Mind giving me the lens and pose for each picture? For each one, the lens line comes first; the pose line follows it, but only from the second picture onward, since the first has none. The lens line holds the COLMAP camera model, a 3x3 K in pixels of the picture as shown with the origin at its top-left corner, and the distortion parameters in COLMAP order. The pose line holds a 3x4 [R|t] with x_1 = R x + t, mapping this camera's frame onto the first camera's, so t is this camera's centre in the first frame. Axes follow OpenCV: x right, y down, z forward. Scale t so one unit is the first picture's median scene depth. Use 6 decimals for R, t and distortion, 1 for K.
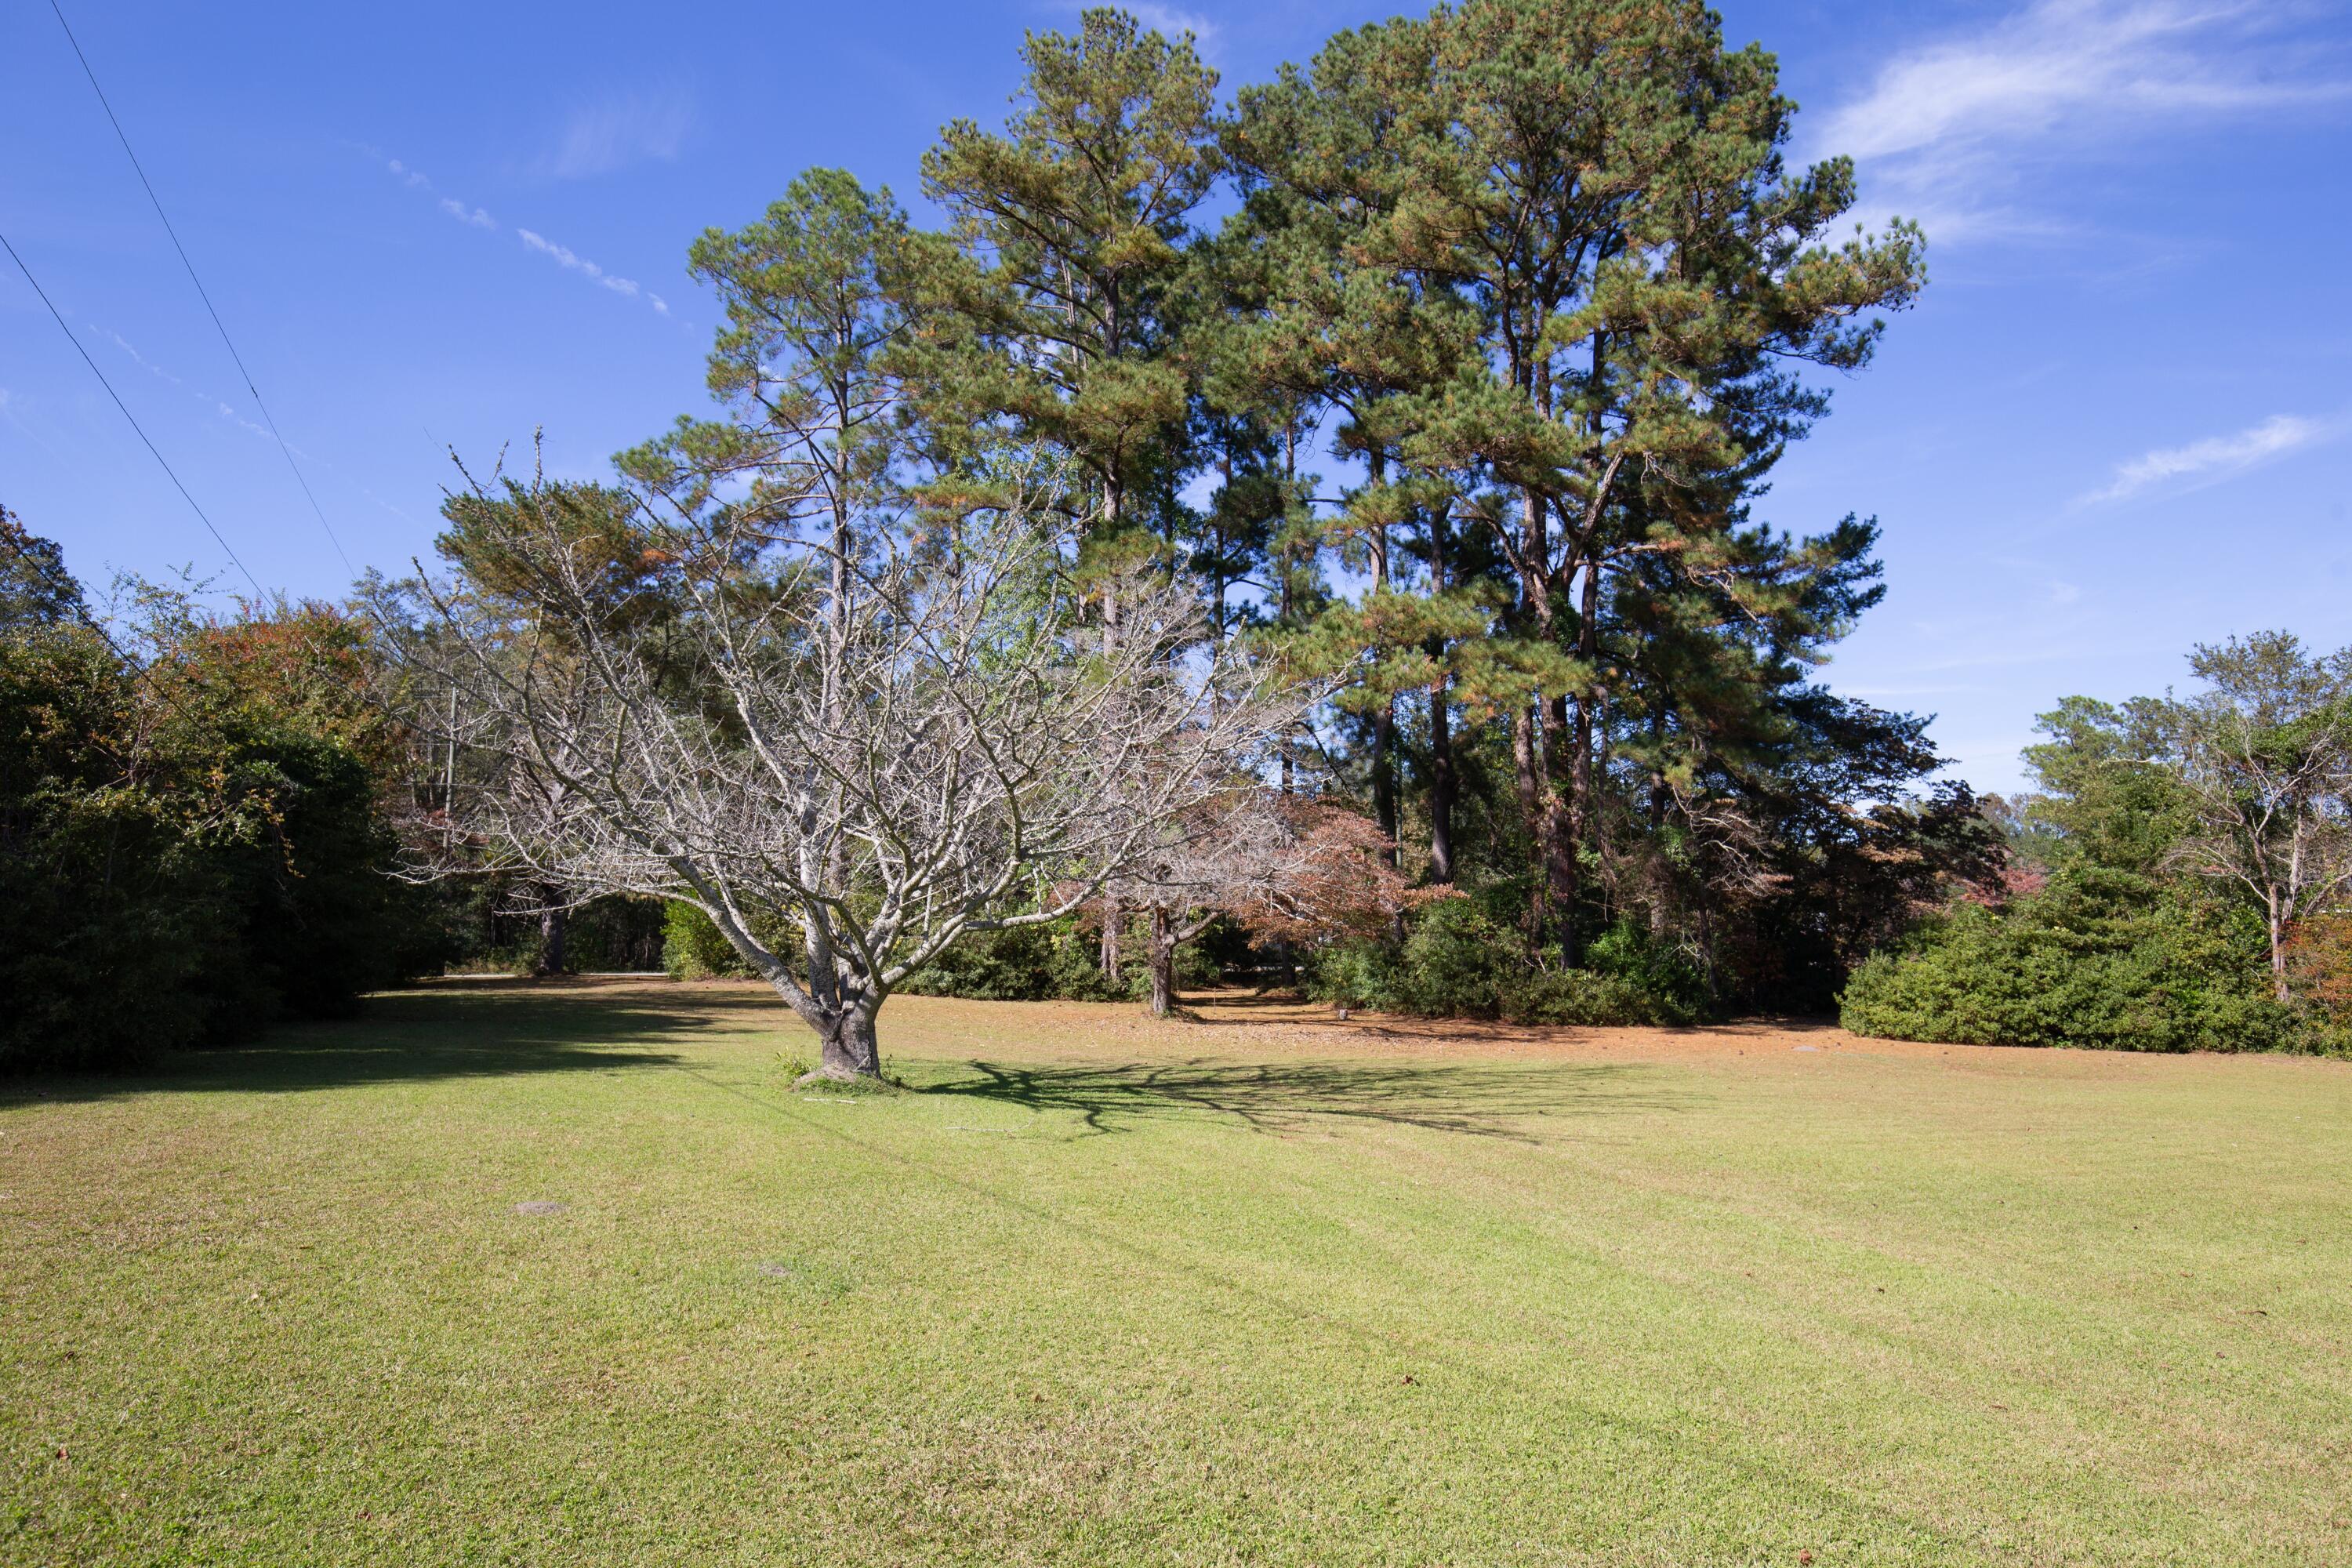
lens RADIAL K [[1506.8, 0, 1172.9], [0, 1506.8, 789.6], [0, 0, 1]] dist [0.007269, 0.000588]
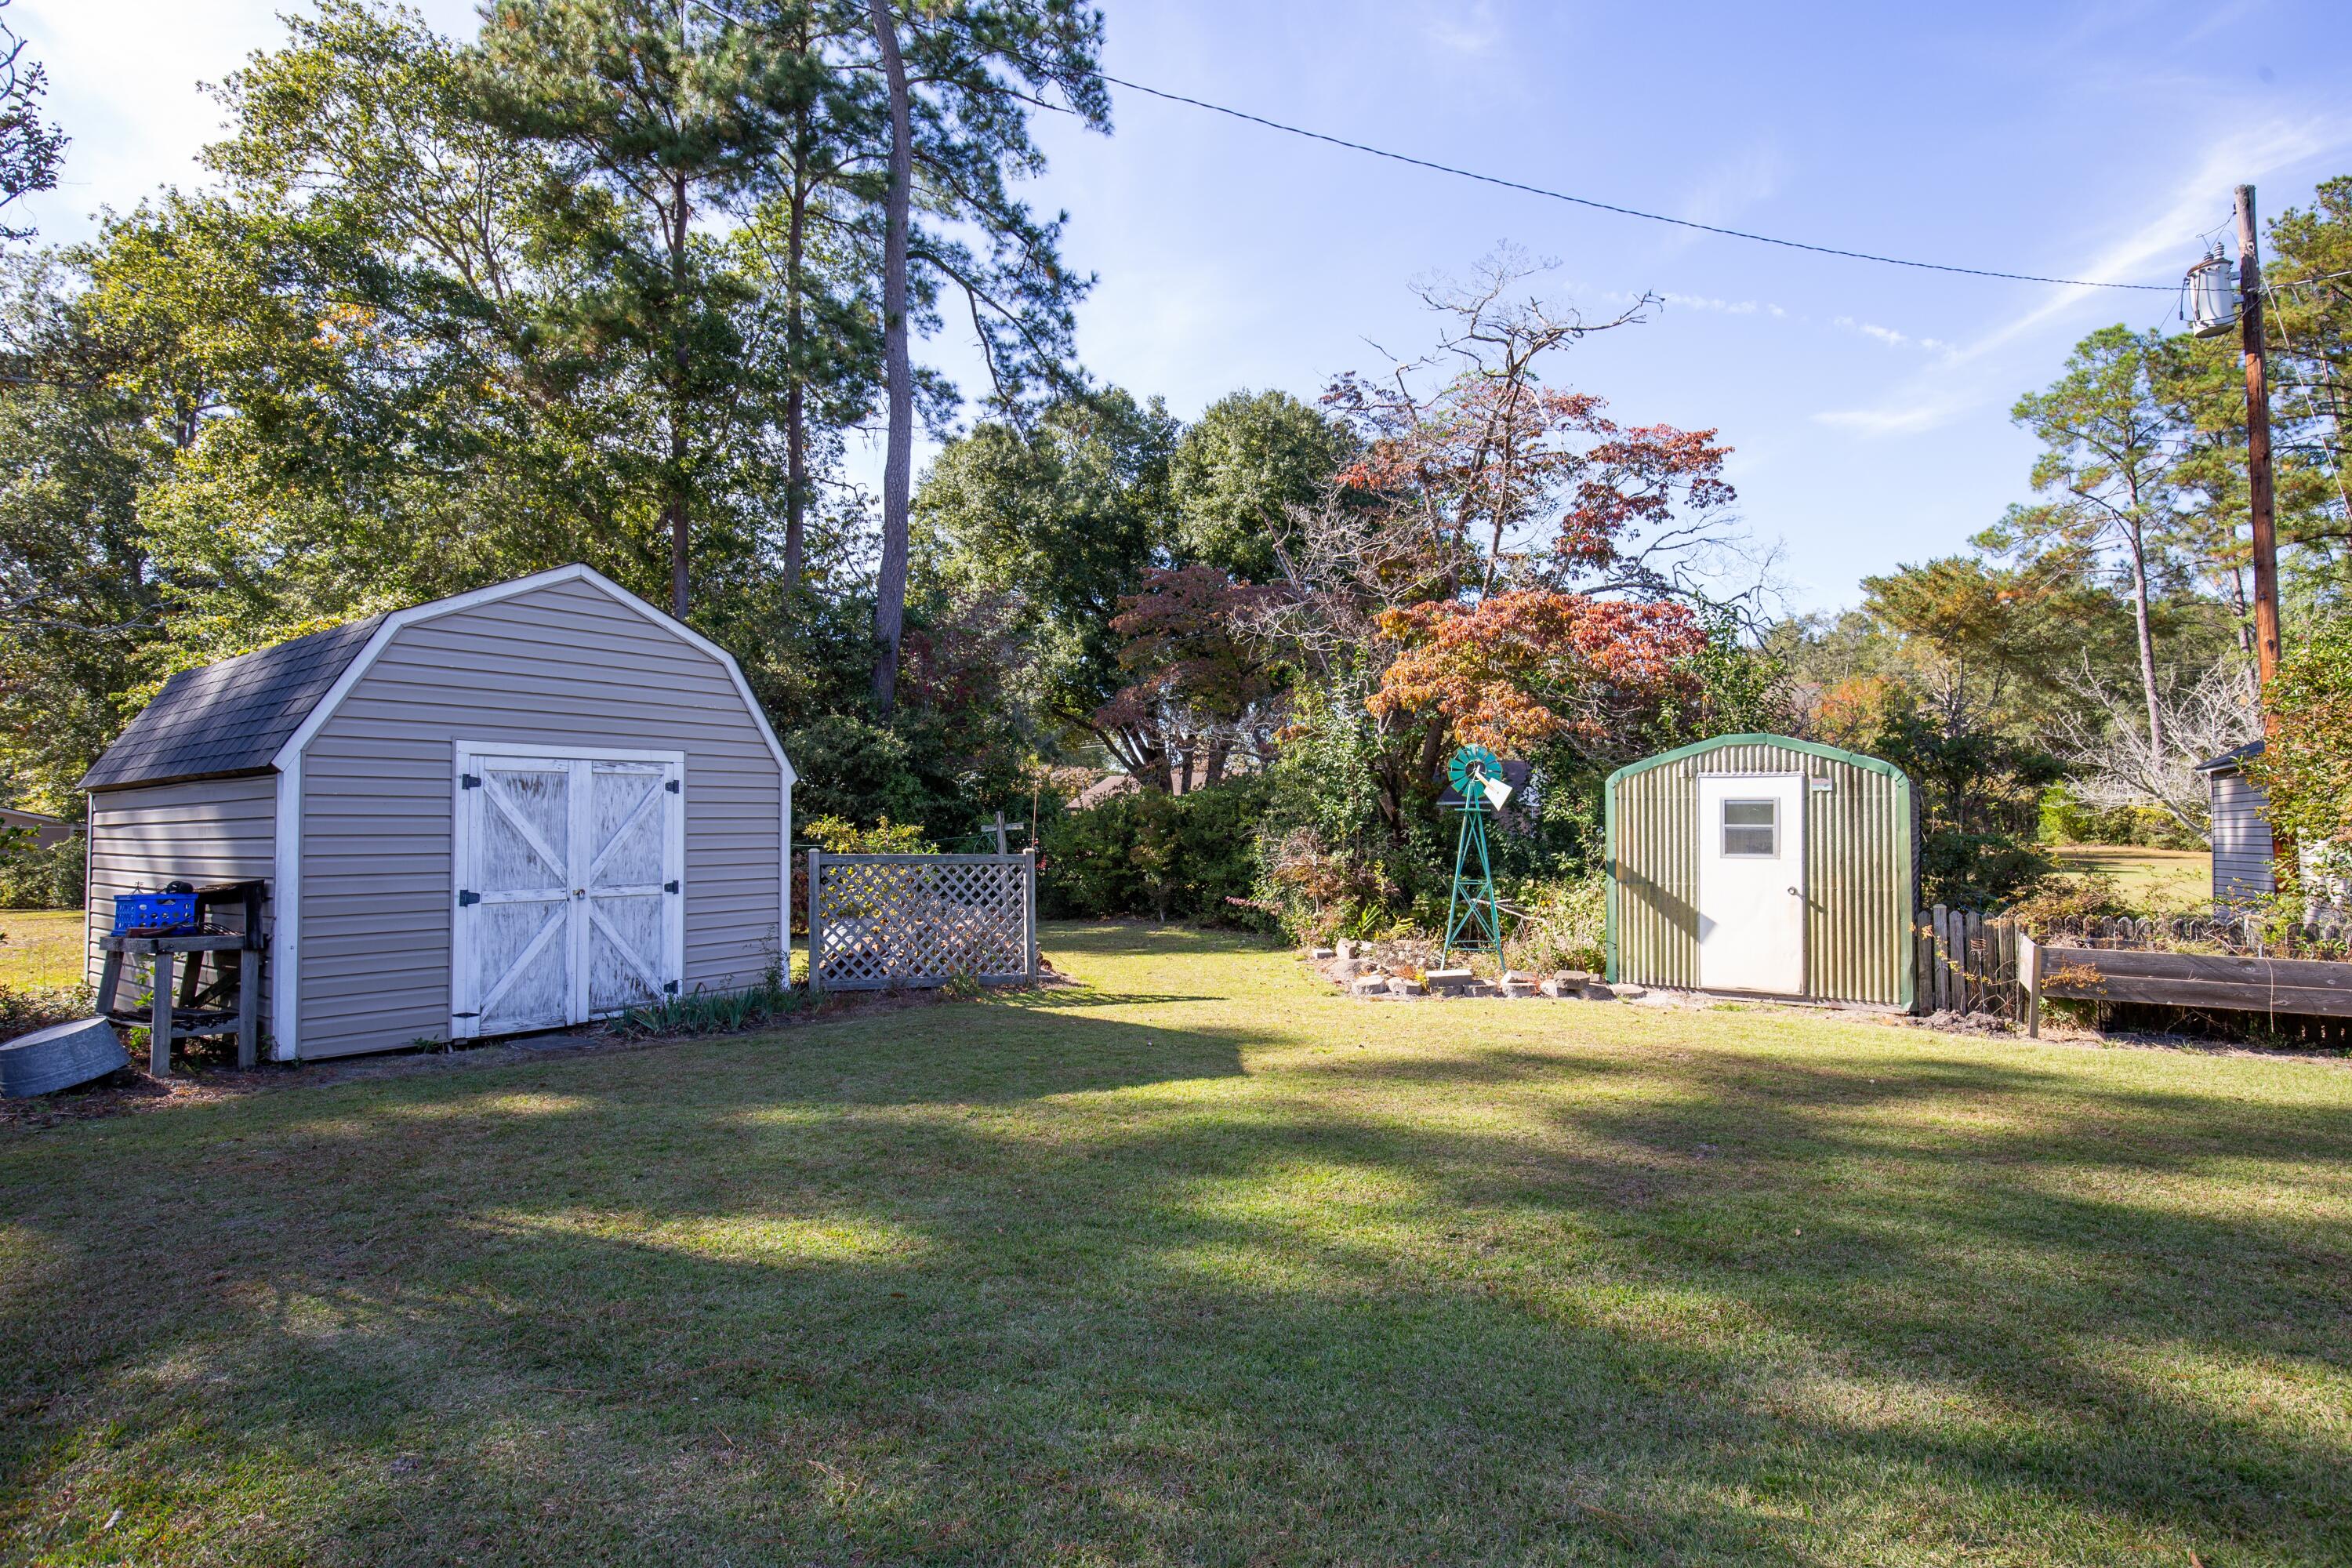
lens RADIAL K [[1212.6, 0, 1161.6], [0, 1212.6, 783.9], [0, 0, 1]] dist [-0.027438, 0.004685]
pose [[0.643883, -0.053606, -0.763244, 0.057513], [0.107293, 0.994012, 0.020699, -0.073605], [0.757564, -0.095219, 0.645779, -0.584505]]
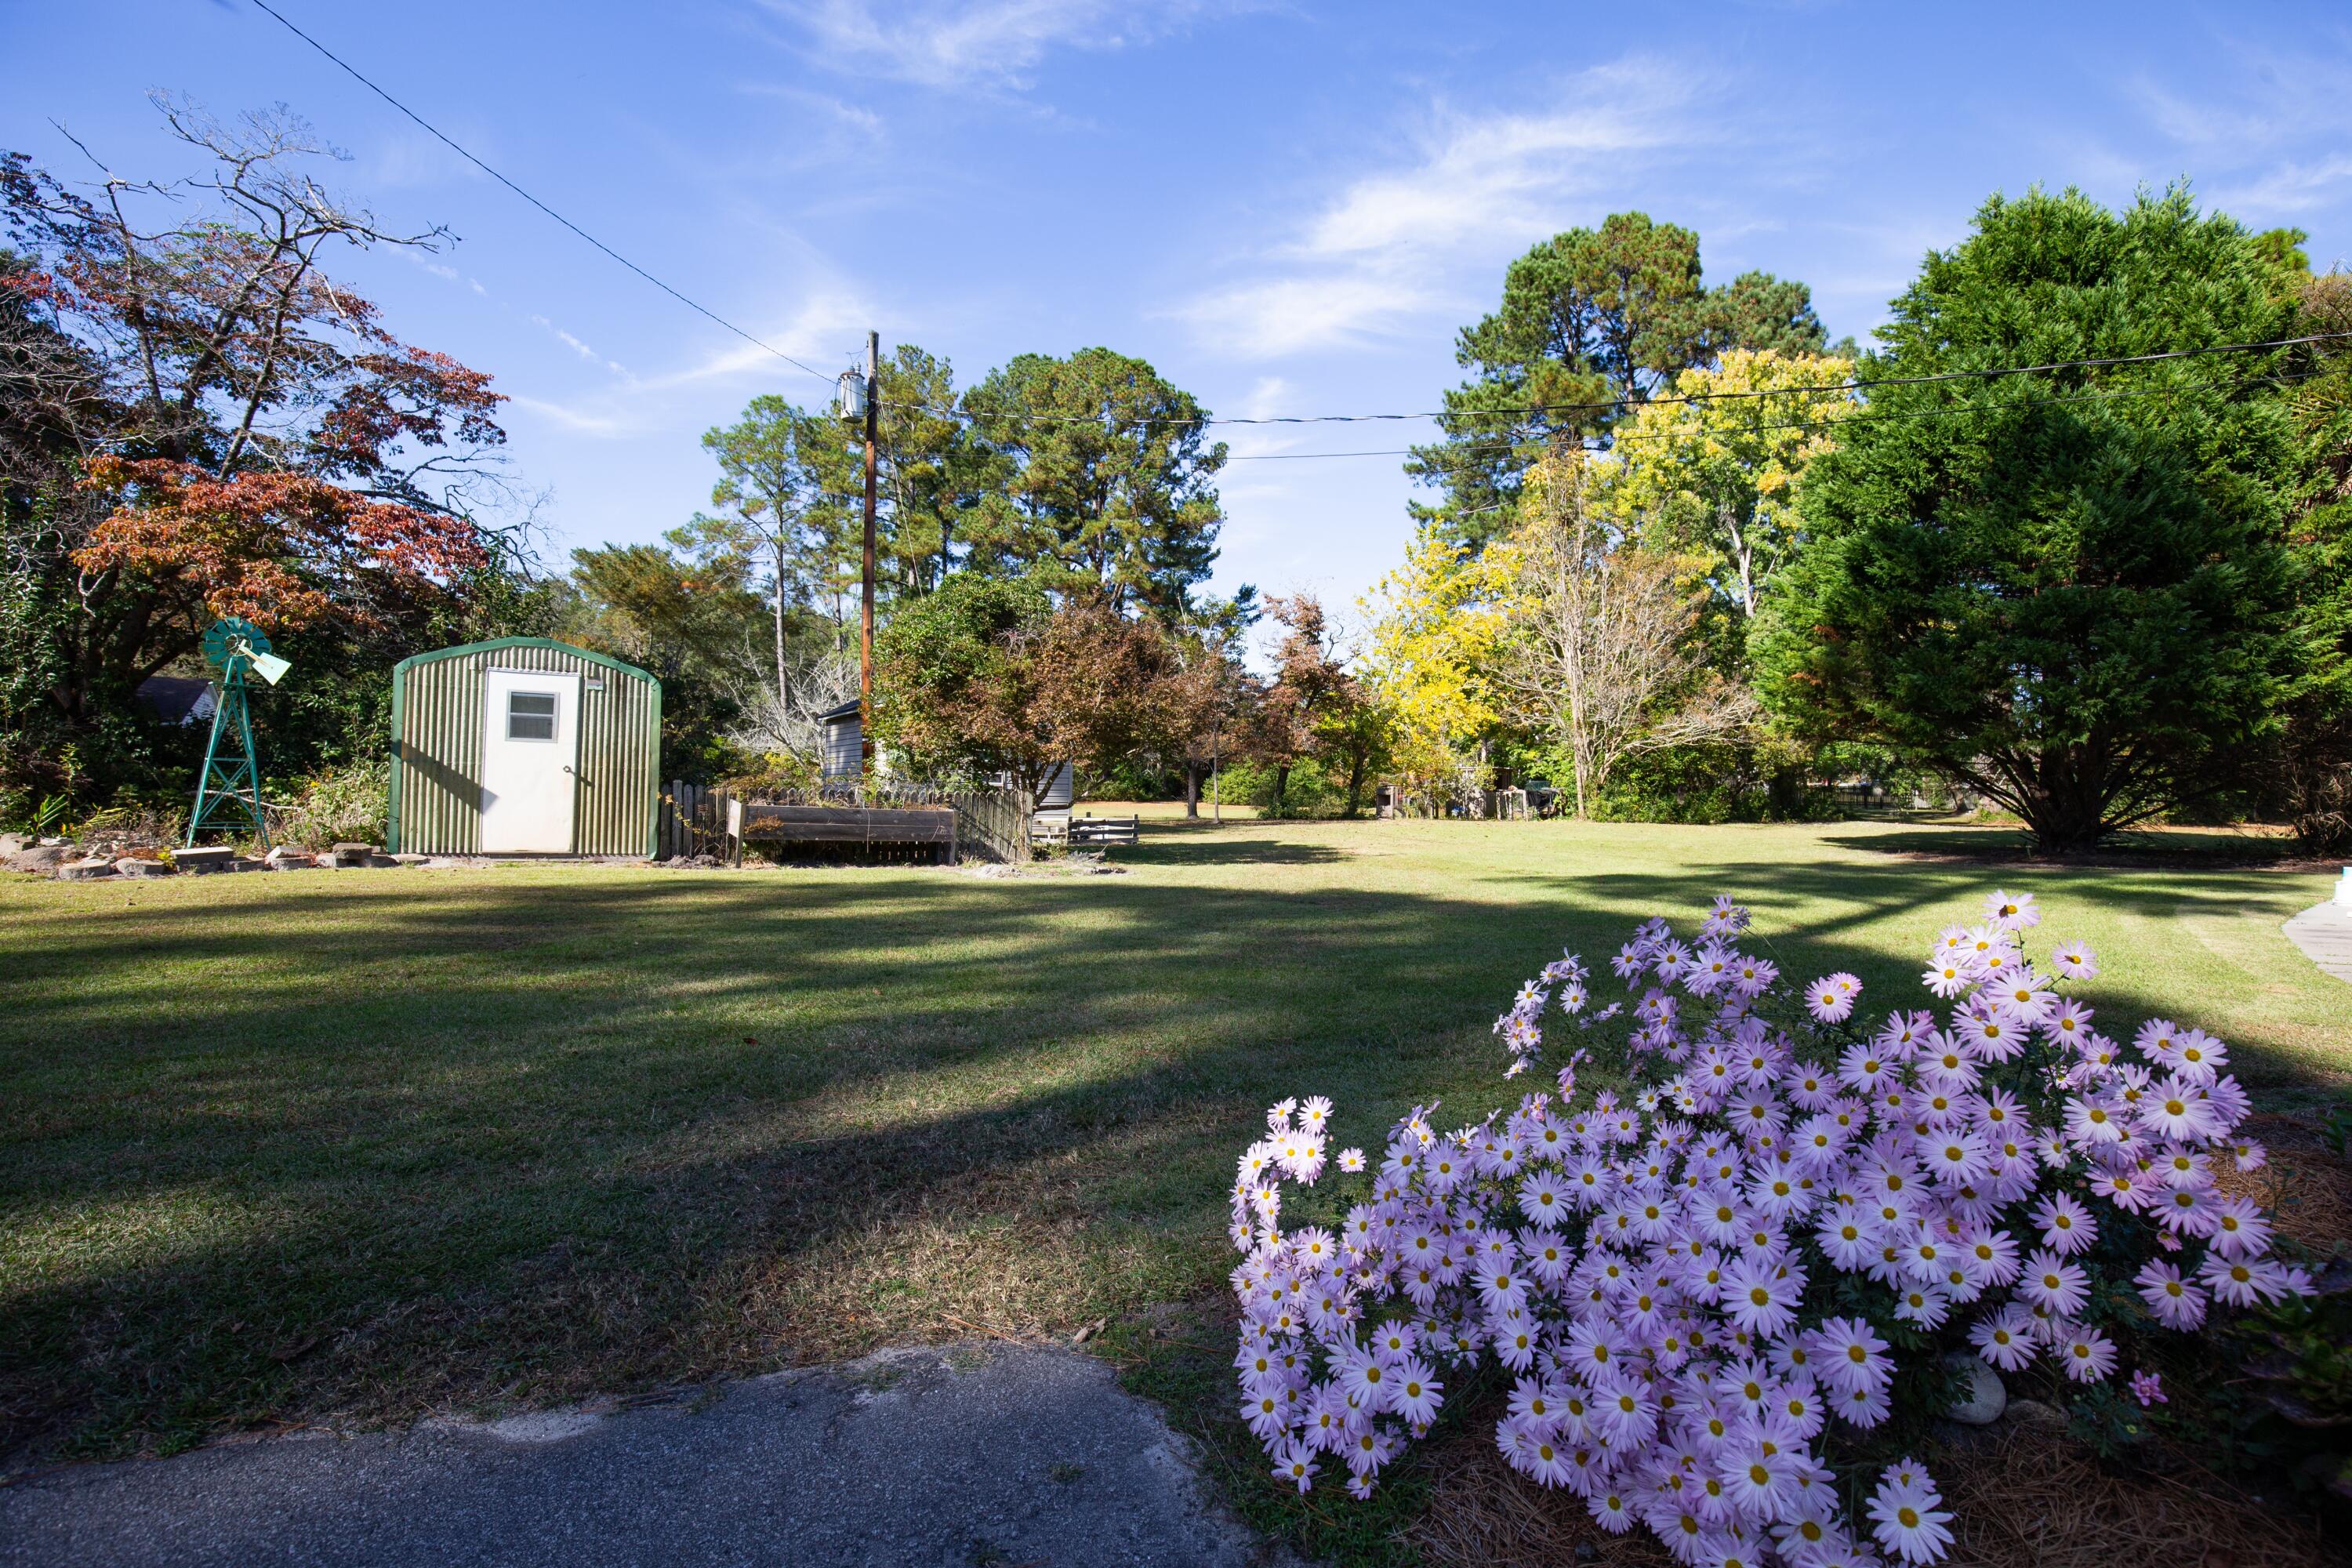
lens RADIAL K [[1101.9, 0, 1208.8], [0, 1101.9, 775.7], [0, 0, 1]] dist [-0.032502, 0.006304]
pose [[0.979491, -0.004086, 0.201445, 0.054701], [-0.017392, 0.994348, 0.104738, -0.062886], [-0.200734, -0.106094, 0.973884, -0.630432]]
